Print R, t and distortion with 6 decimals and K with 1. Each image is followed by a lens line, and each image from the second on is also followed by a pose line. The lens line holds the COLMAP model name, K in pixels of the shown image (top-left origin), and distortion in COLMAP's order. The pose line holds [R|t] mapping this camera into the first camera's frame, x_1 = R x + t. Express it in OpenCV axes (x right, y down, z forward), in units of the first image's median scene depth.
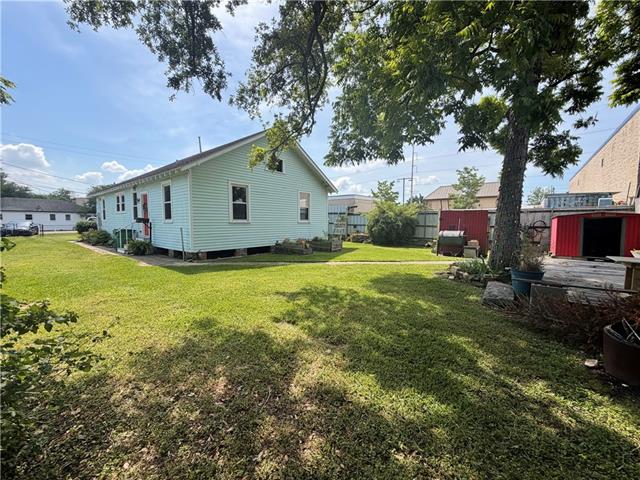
lens RADIAL K [[254.9, 0, 317.8], [0, 254.9, 241.5], [0, 0, 1]] dist [-0.000191, 0.000157]
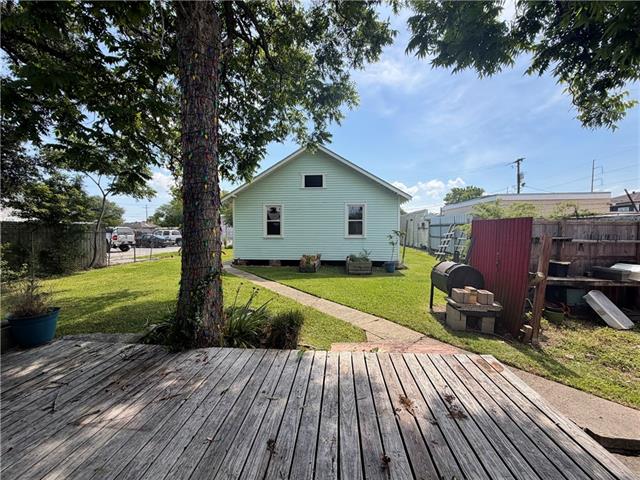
lens RADIAL K [[254.9, 0, 317.8], [0, 254.9, 241.5], [0, 0, 1]] dist [-0.000191, 0.000157]
pose [[0.573871, 0.030455, -0.818379, 0.751443], [-0.075780, 0.996996, -0.016038, -0.051866], [0.815432, 0.071220, 0.574455, 0.483820]]
